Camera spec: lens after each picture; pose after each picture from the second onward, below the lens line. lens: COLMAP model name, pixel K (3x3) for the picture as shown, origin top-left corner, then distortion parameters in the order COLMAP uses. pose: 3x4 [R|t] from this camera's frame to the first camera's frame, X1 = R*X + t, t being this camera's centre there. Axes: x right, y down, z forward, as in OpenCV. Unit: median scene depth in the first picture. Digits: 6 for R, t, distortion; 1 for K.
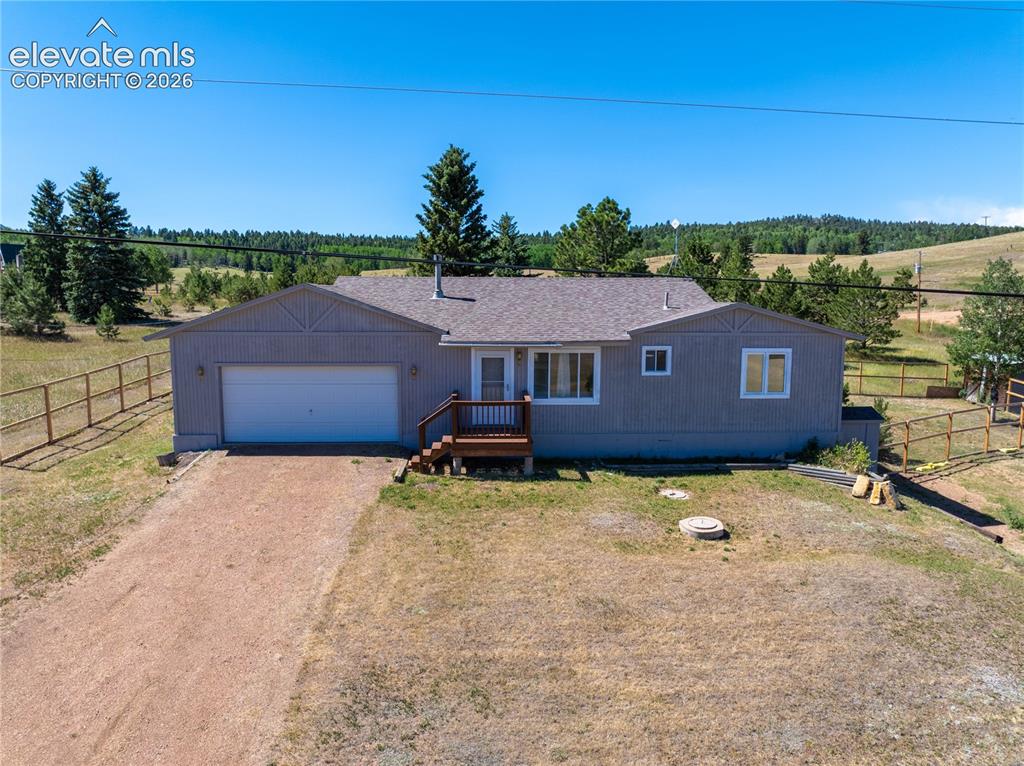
lens RADIAL K [[724.7, 0, 516.1], [0, 724.7, 384.3], [0, 0, 1]] dist [-0.038951, -0.000206]
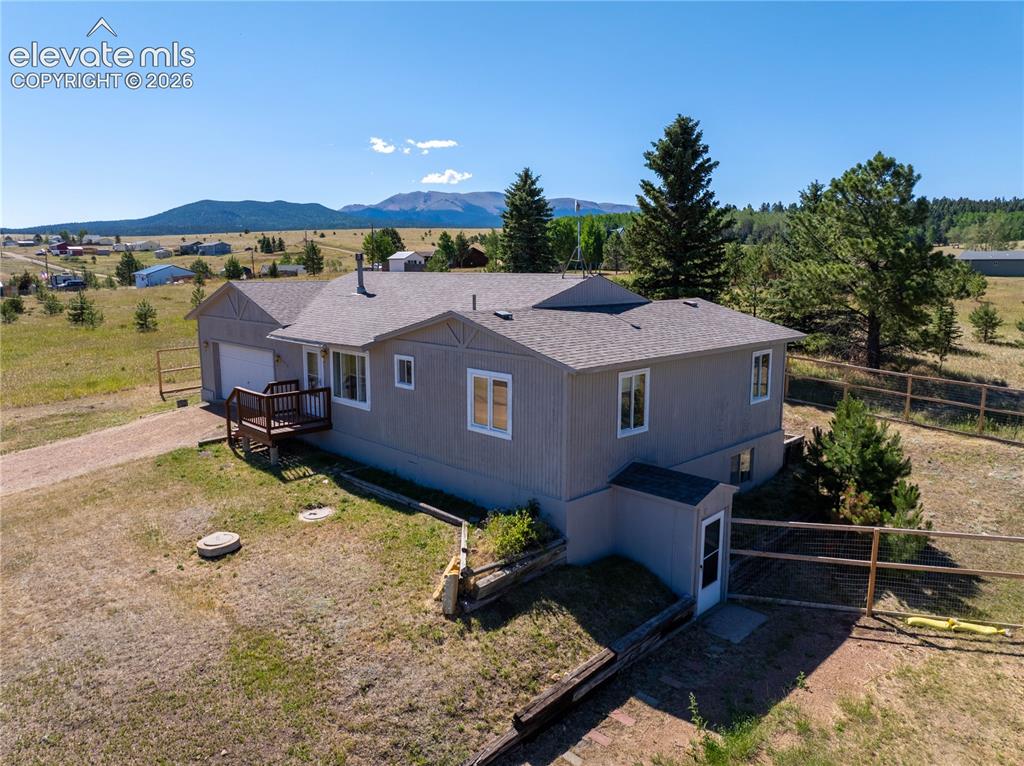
lens RADIAL K [[724.7, 0, 509.3], [0, 724.7, 381.3], [0, 0, 1]] dist [-0.038951, -0.000206]
pose [[0.660119, 0.114325, -0.742410, 0.955427], [-0.090118, 0.993265, 0.072825, -0.099109], [0.745736, 0.018831, 0.665976, 0.506541]]
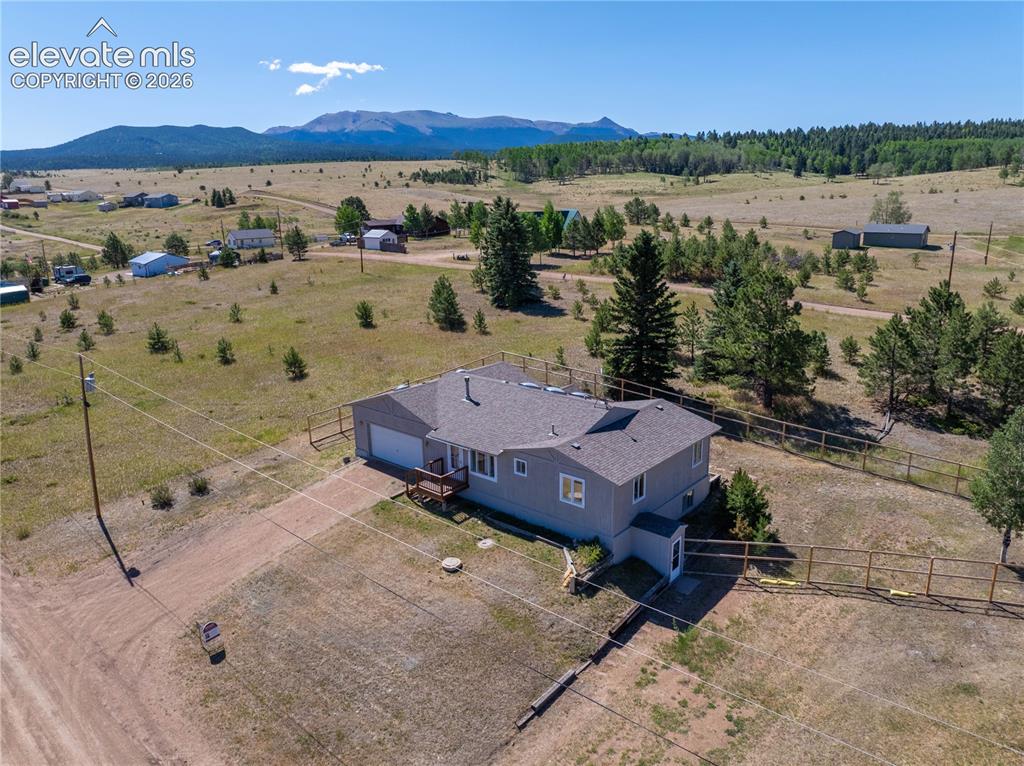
lens RADIAL K [[724.7, 0, 508.7], [0, 724.7, 382.0], [0, 0, 1]] dist [-0.038951, -0.000206]
pose [[0.721892, 0.163309, -0.672460, 1.336905], [-0.062819, 0.983208, 0.171338, -0.541872], [0.689148, -0.081445, 0.720029, -0.272657]]
